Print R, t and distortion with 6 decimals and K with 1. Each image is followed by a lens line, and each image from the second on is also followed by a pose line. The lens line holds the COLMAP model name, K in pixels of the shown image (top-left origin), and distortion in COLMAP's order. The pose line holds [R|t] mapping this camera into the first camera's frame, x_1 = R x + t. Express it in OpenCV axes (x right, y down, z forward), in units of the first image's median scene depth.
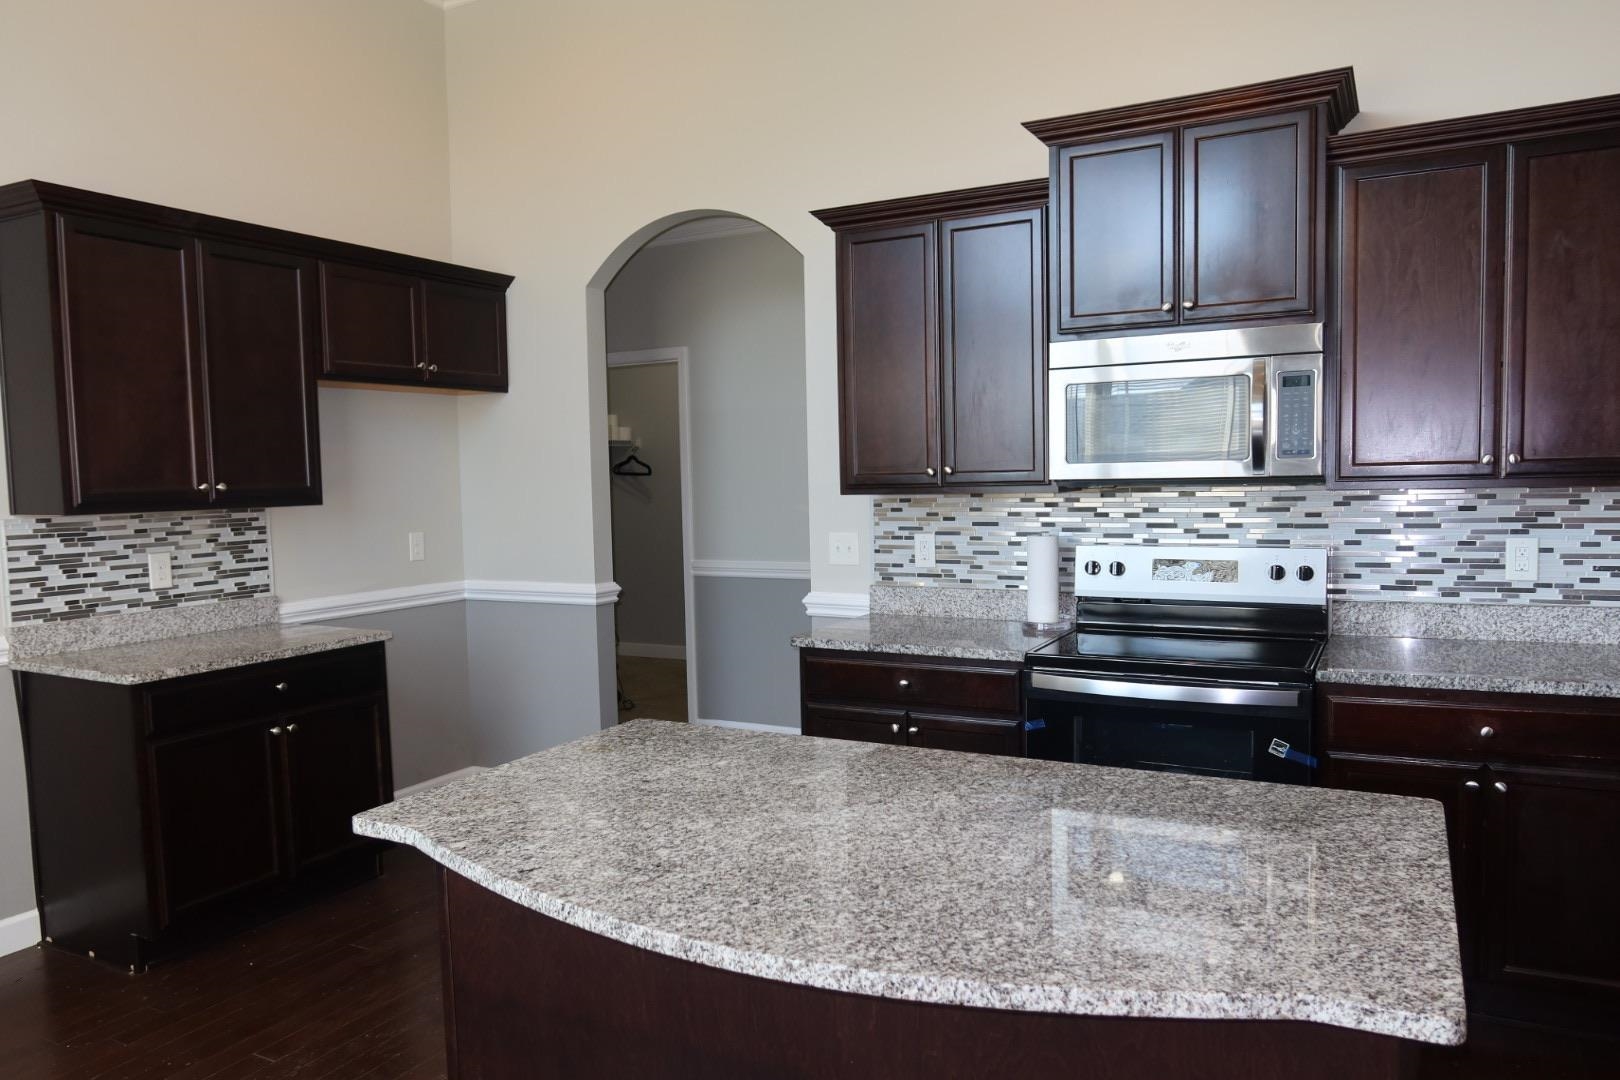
lens RADIAL K [[1130.4, 0, 798.5], [0, 1130.4, 535.9], [0, 0, 1]] dist [-0.040840, 0.012664]
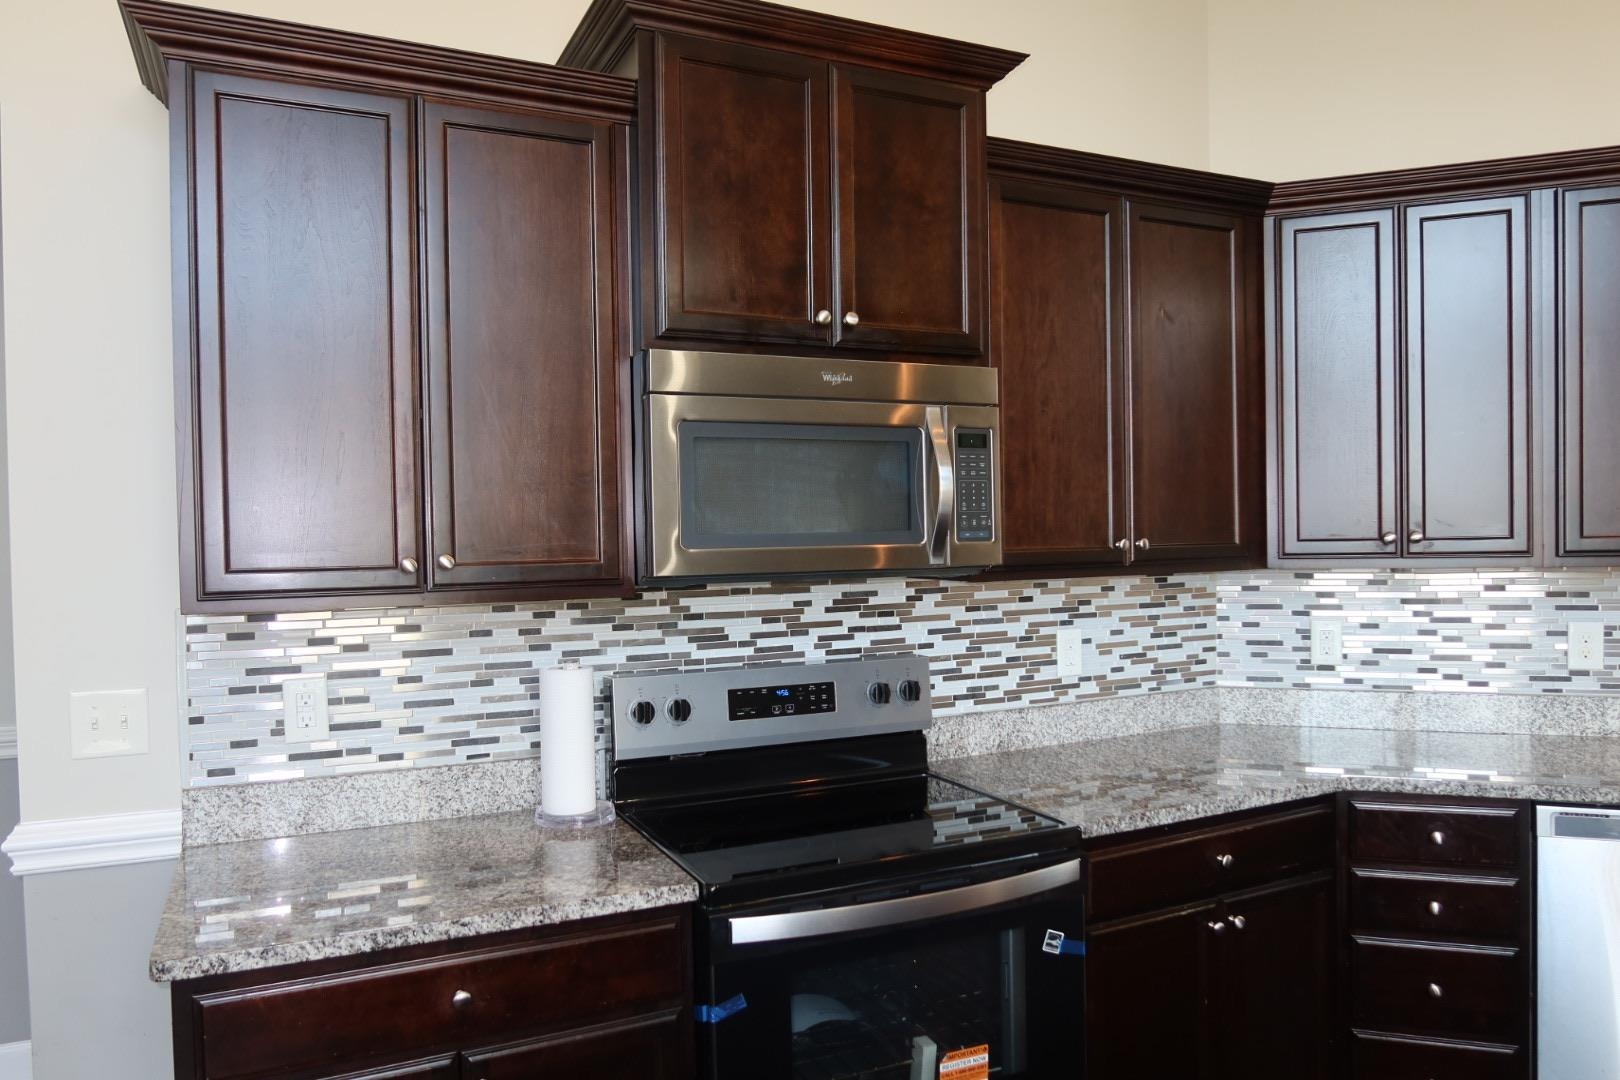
lens RADIAL K [[1130.4, 0, 845.6], [0, 1130.4, 551.2], [0, 0, 1]] dist [-0.040840, 0.012664]
pose [[0.571768, -0.001306, 0.820414, -0.219652], [0.045415, 0.998516, -0.030062, -0.042783], [-0.819157, 0.054448, 0.570979, 0.607101]]
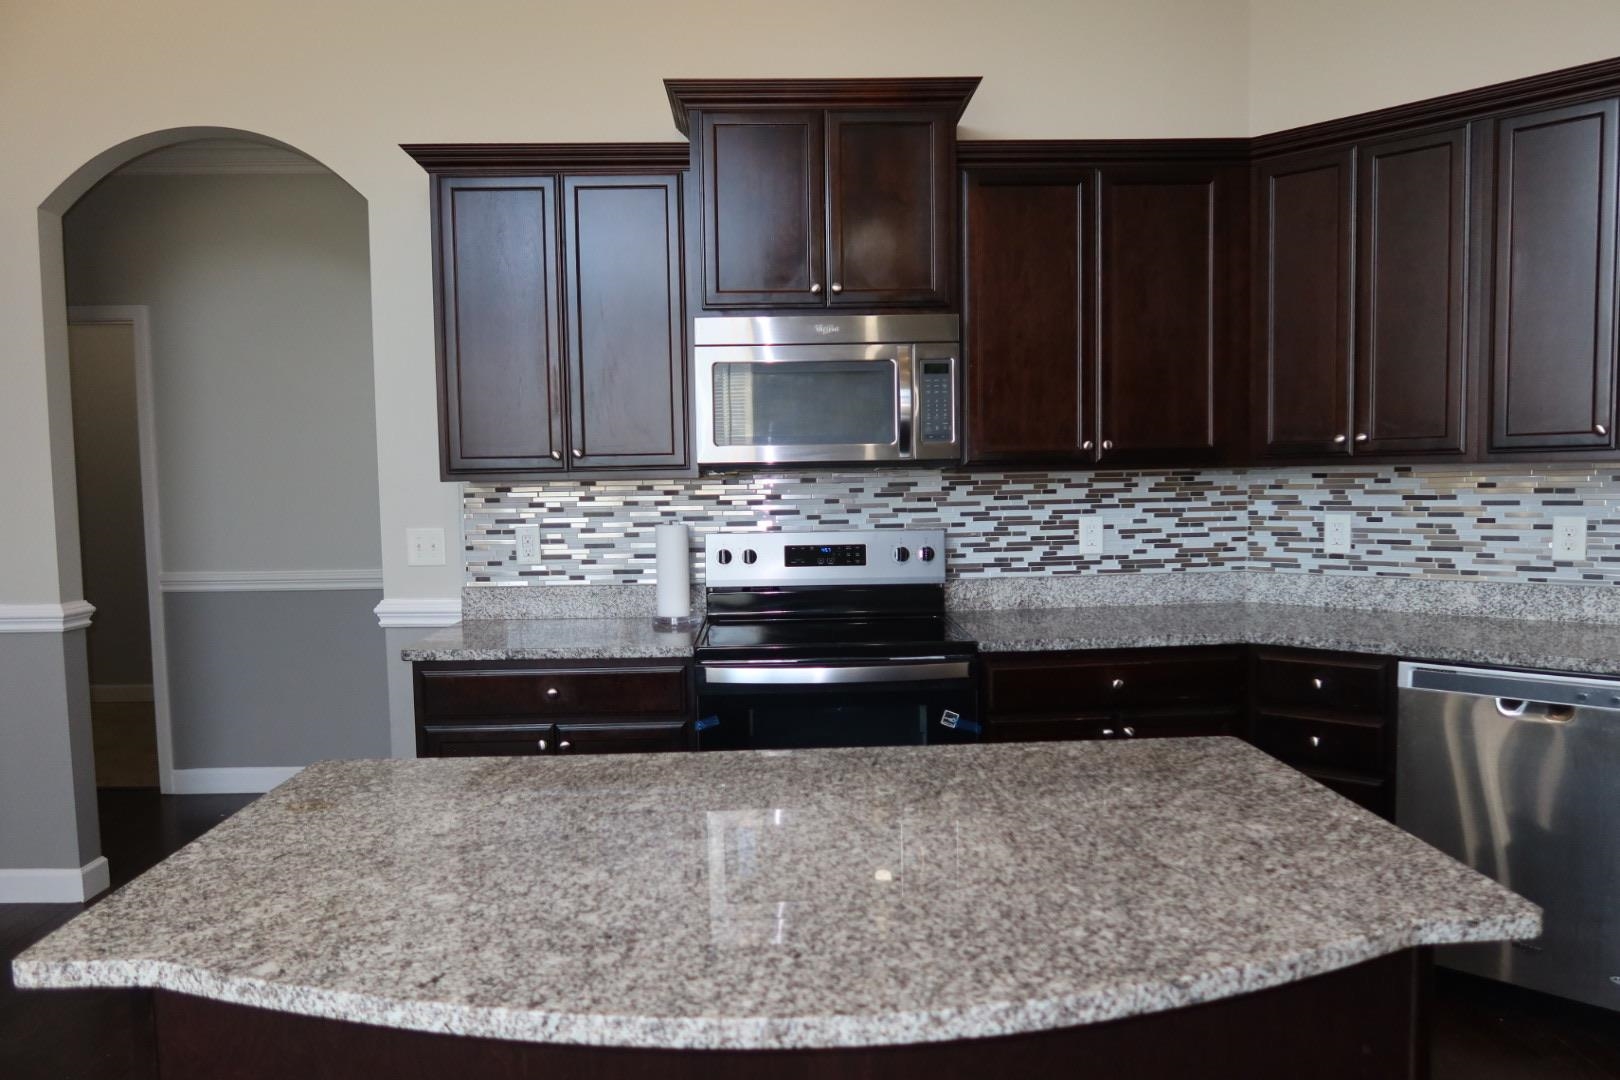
lens RADIAL K [[1130.4, 0, 827.3], [0, 1130.4, 536.5], [0, 0, 1]] dist [-0.040840, 0.012664]
pose [[0.853901, -0.020366, 0.520037, -0.186686], [0.025805, 0.999662, -0.003222, 0.018537], [-0.519796, 0.016170, 0.854137, 0.145189]]
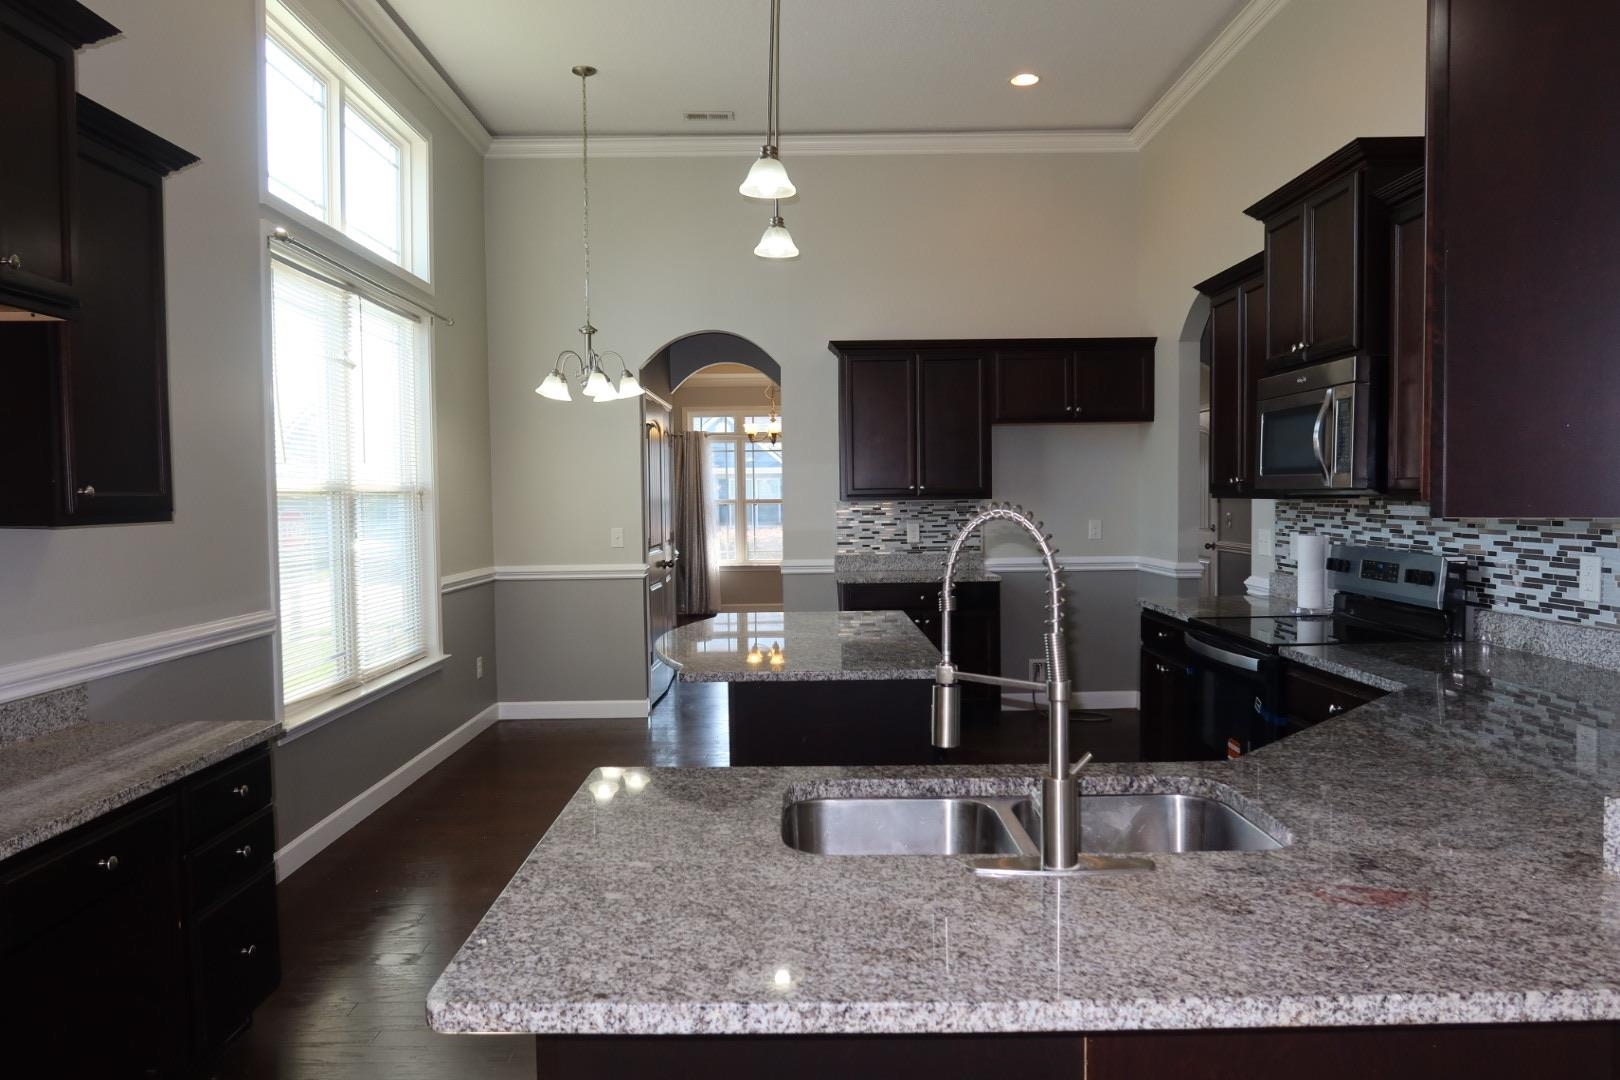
lens RADIAL K [[1130.4, 0, 800.8], [0, 1130.4, 546.7], [0, 0, 1]] dist [-0.040840, 0.012664]
pose [[0.470283, 0.054842, -0.880810, 1.155243], [-0.039901, 0.998368, 0.040858, -0.017891], [0.881613, 0.015930, 0.471703, -0.044698]]
